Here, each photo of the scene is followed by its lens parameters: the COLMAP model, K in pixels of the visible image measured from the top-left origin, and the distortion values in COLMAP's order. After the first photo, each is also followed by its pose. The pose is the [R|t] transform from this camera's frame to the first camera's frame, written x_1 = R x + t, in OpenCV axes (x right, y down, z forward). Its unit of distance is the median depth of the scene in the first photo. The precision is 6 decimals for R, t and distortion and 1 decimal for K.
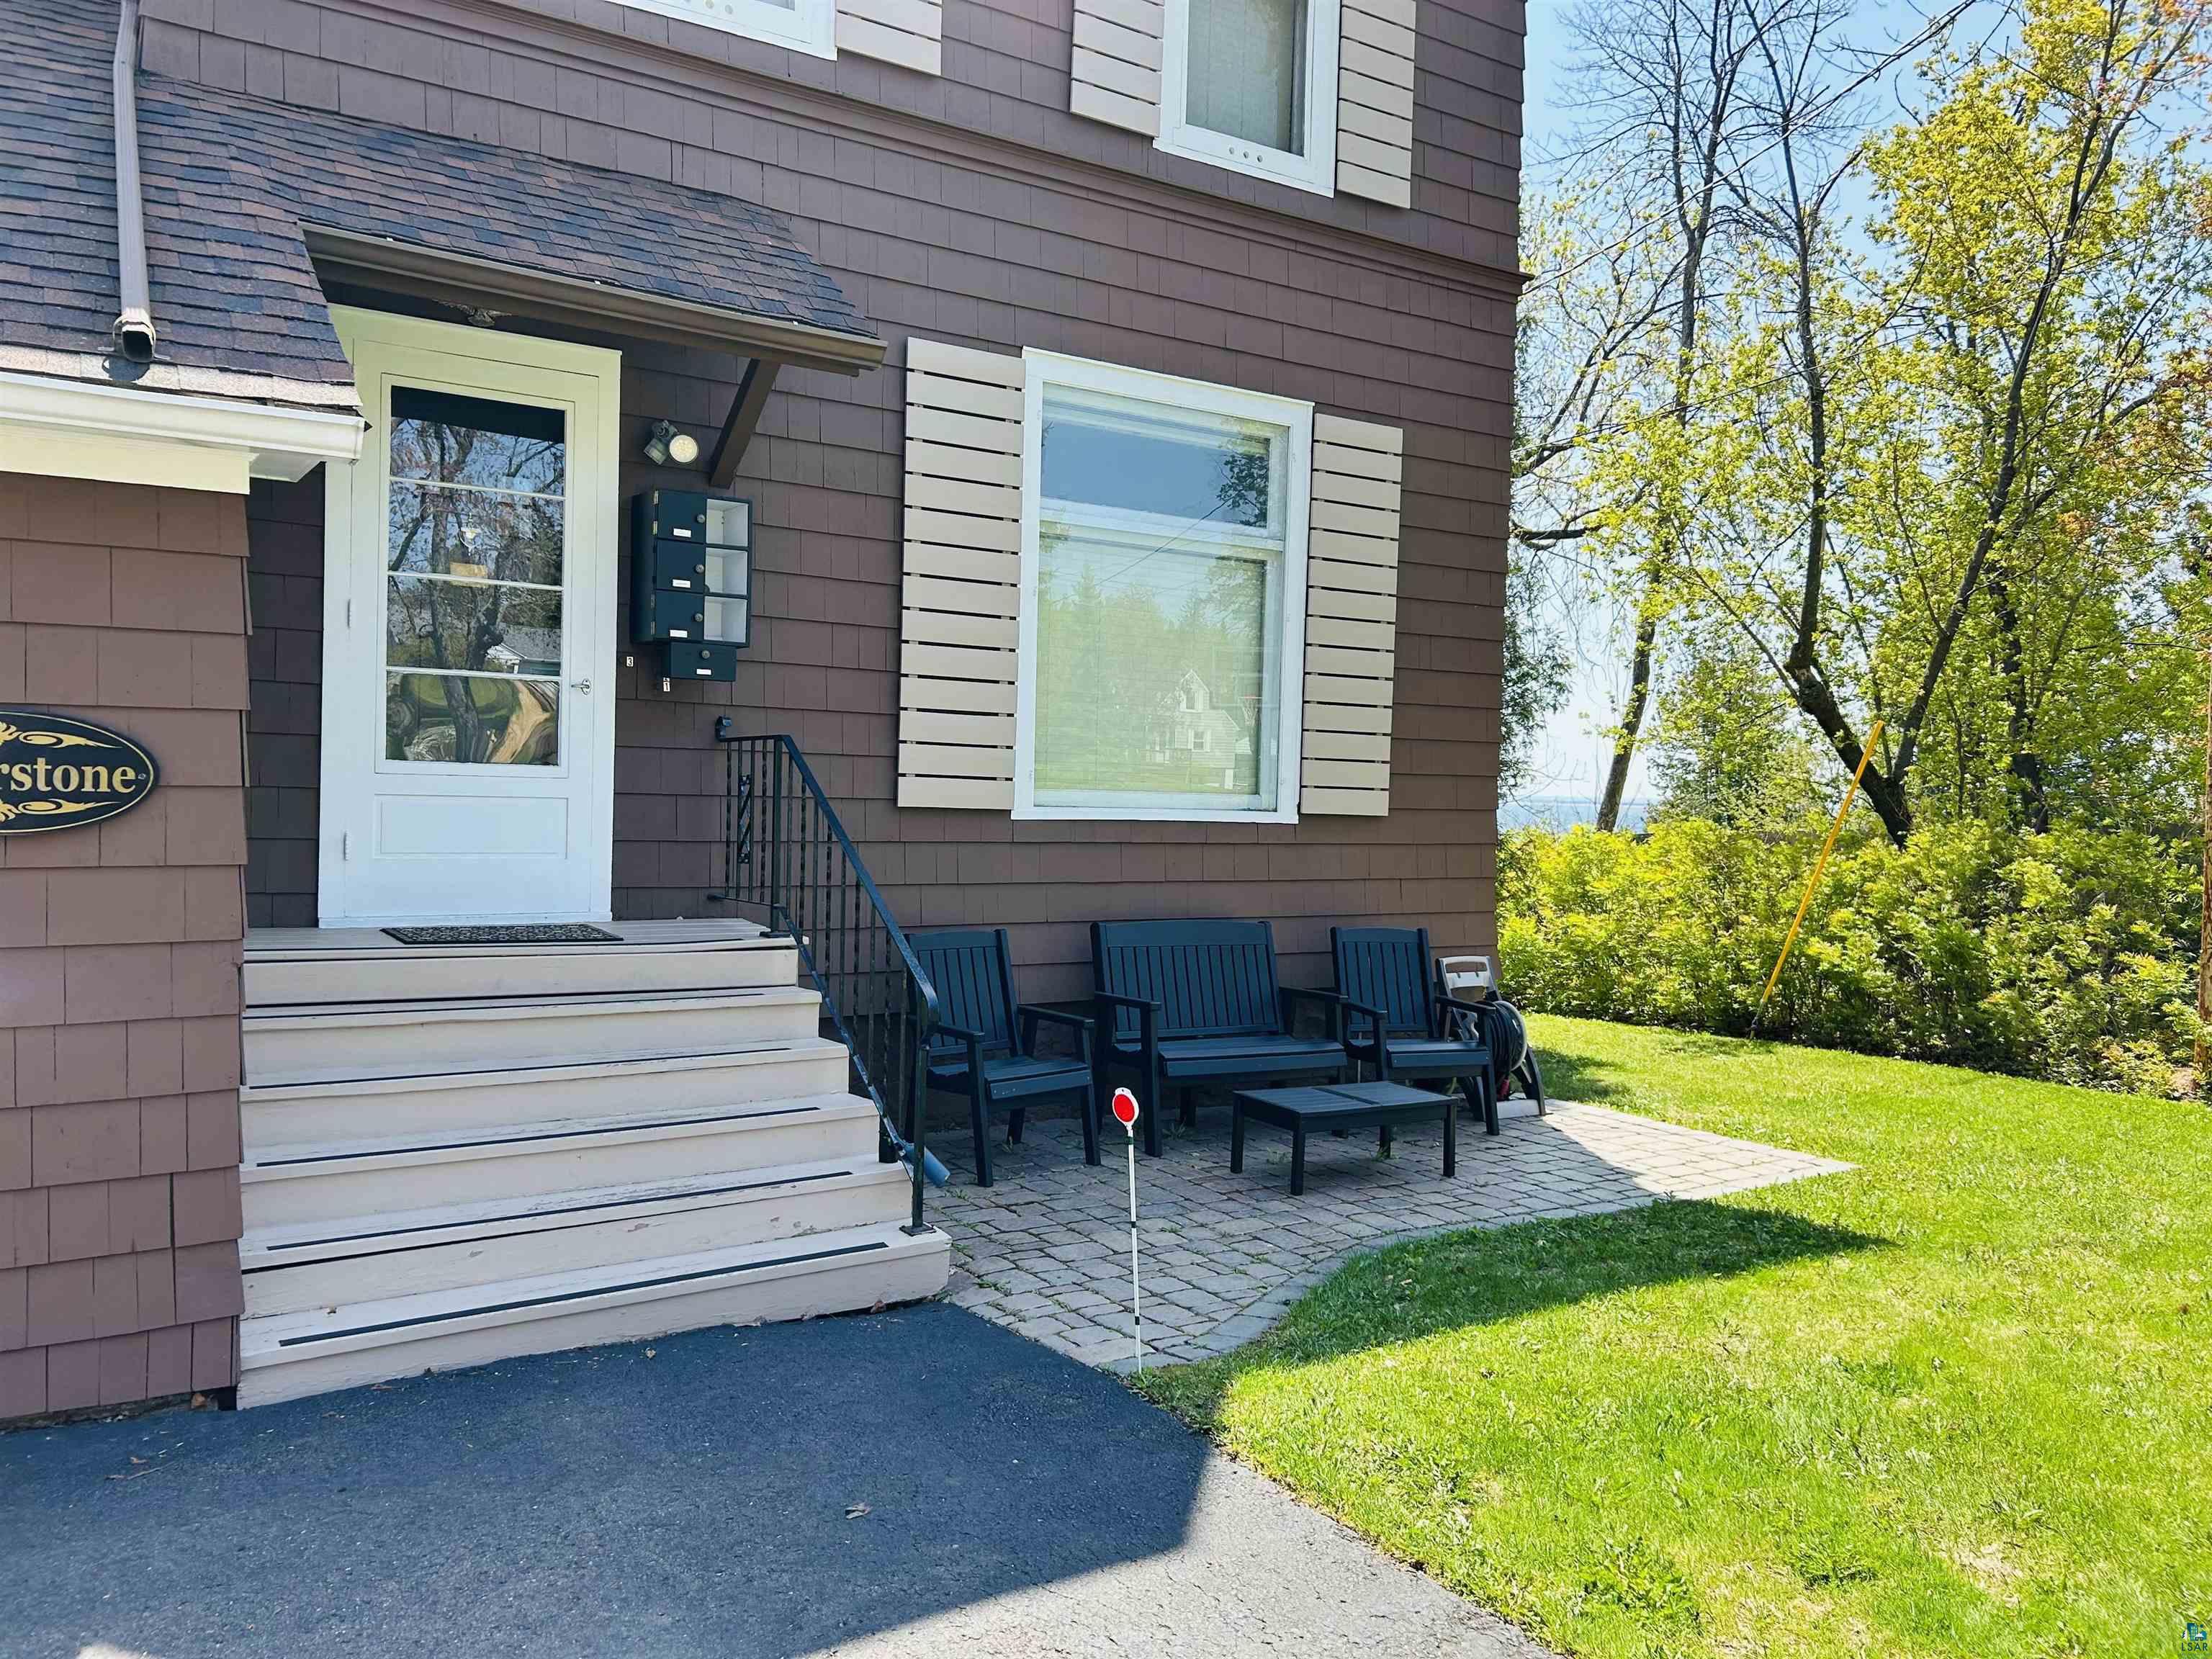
lens RADIAL K [[1660.5, 0, 1110.7], [0, 1660.5, 824.7], [0, 0, 1]] dist [0.067284, -0.074523]
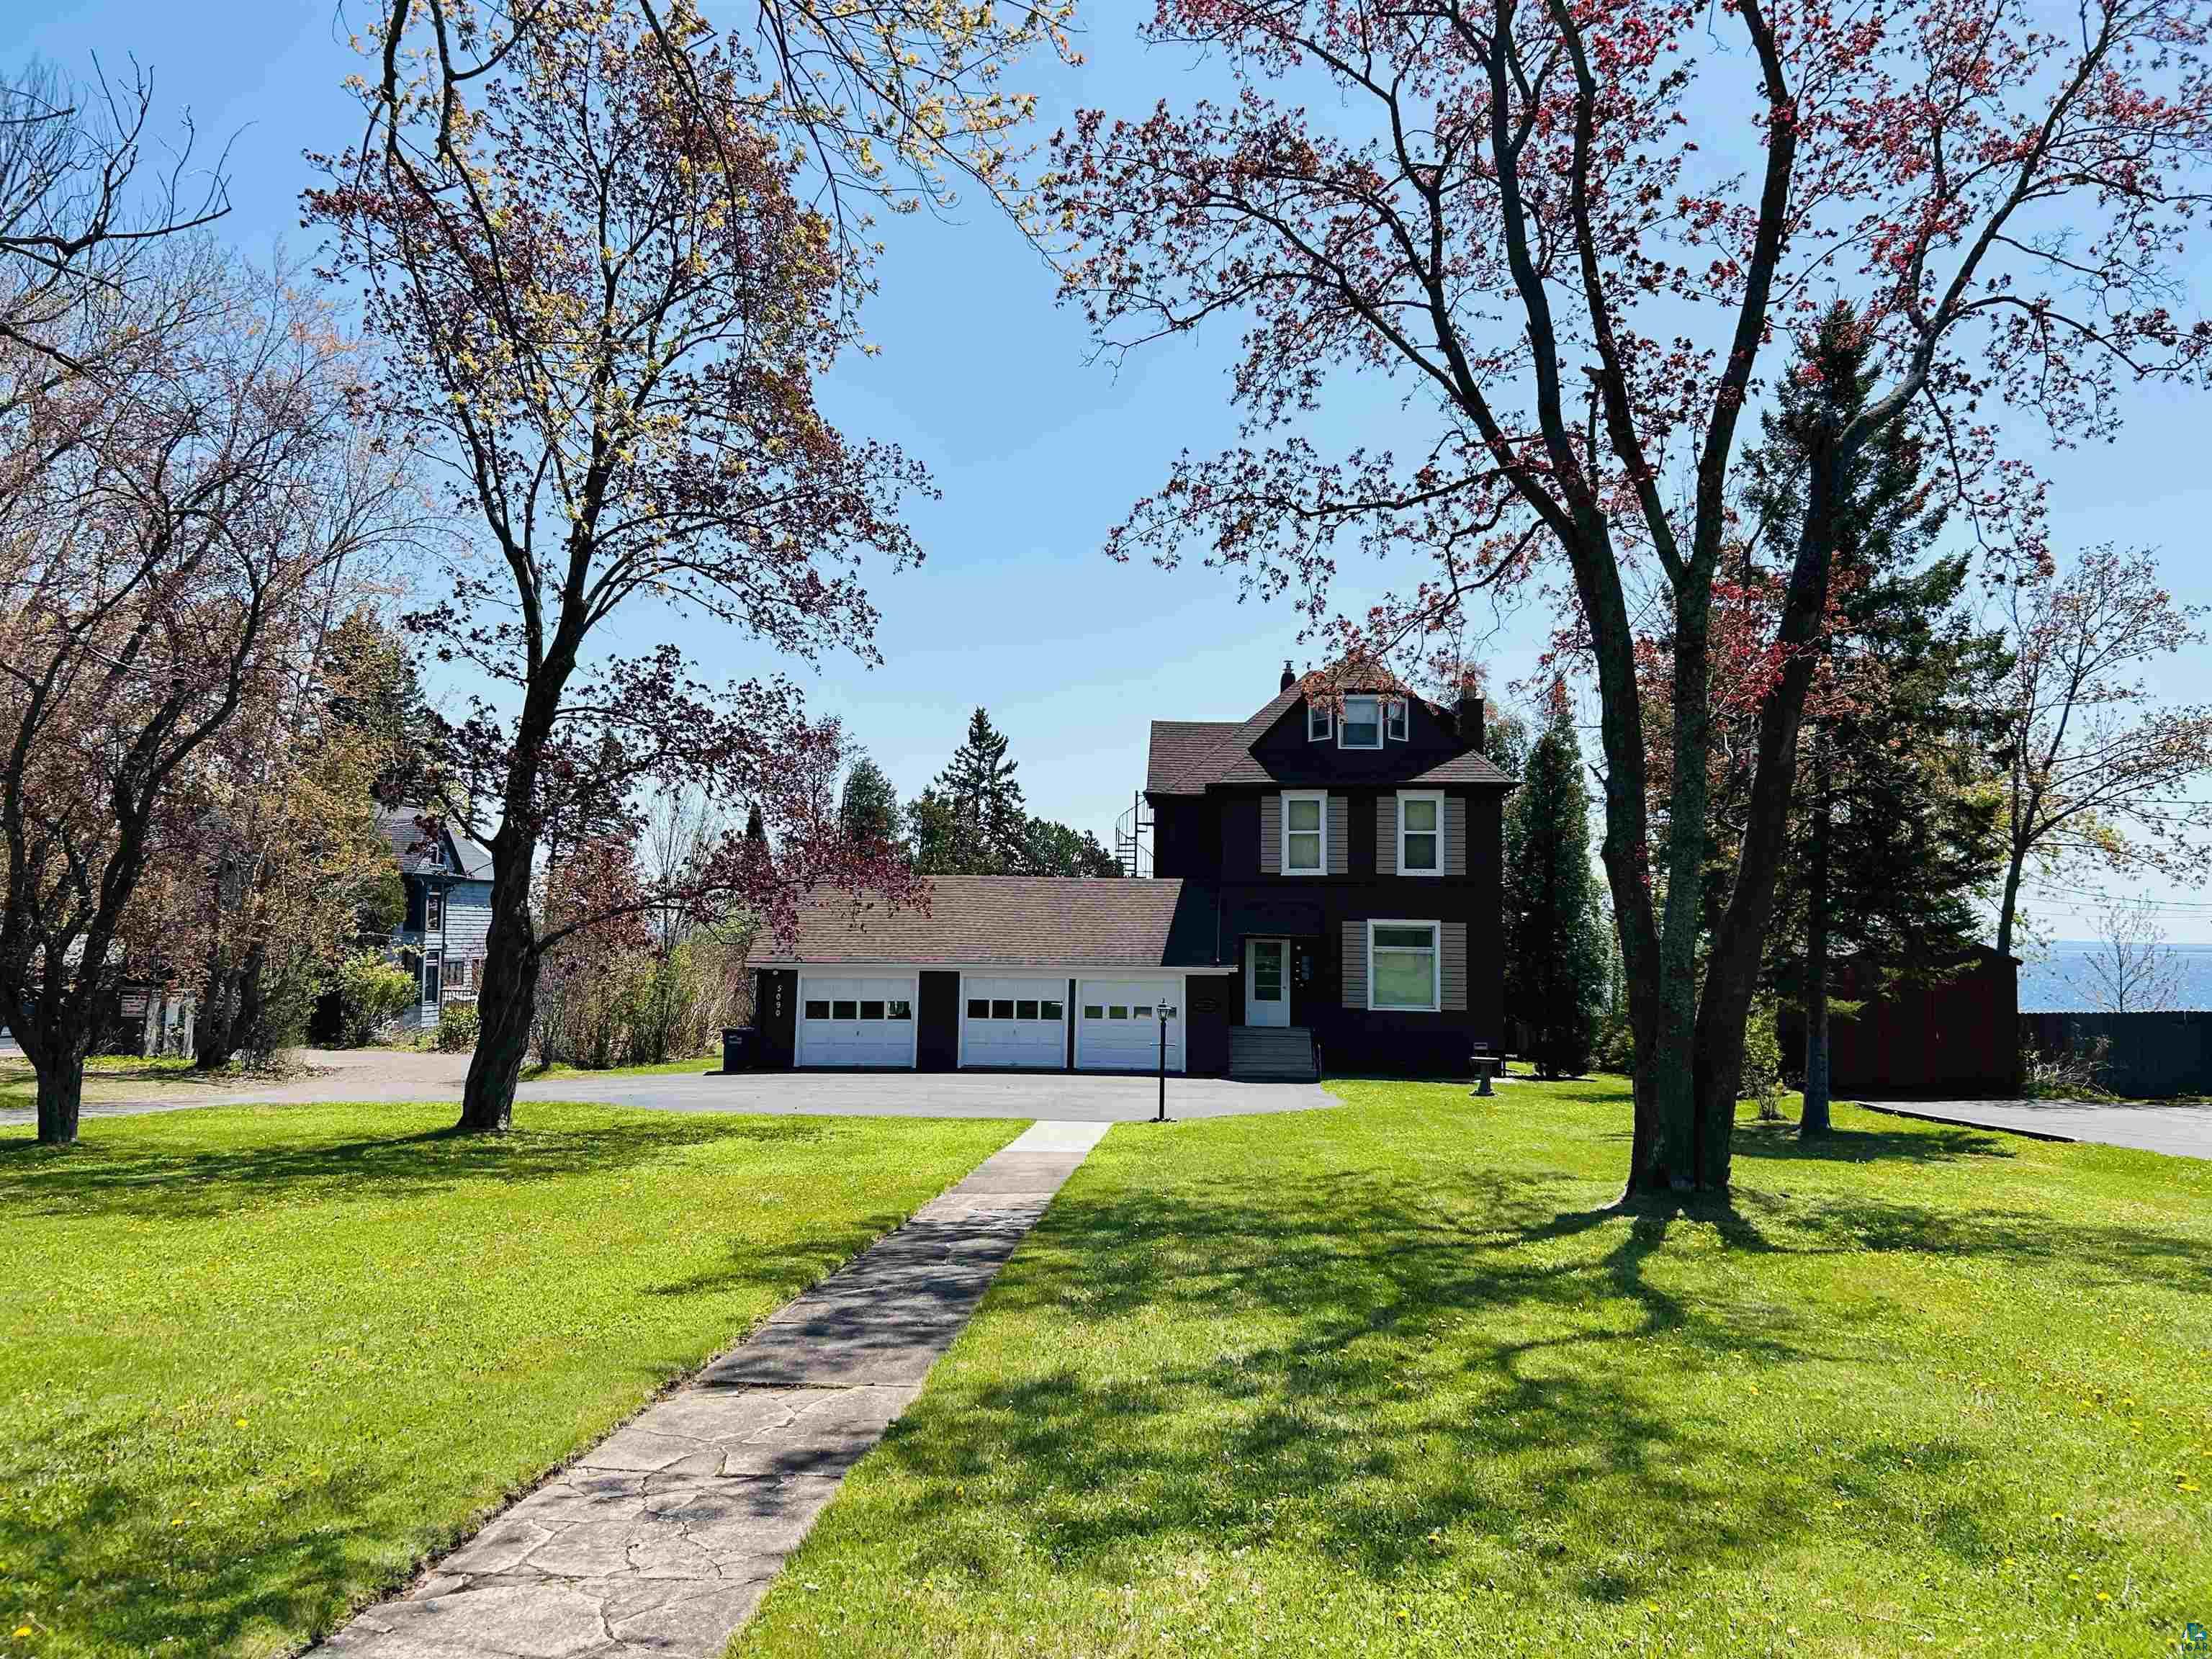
lens RADIAL K [[1660.5, 0, 1096.8], [0, 1660.5, 825.6], [0, 0, 1]] dist [0.067284, -0.074523]
pose [[0.799103, -0.061310, -0.598060, 2.940432], [-0.004728, 0.994115, -0.108229, -0.011134], [0.601176, 0.089313, 0.794110, -4.487623]]
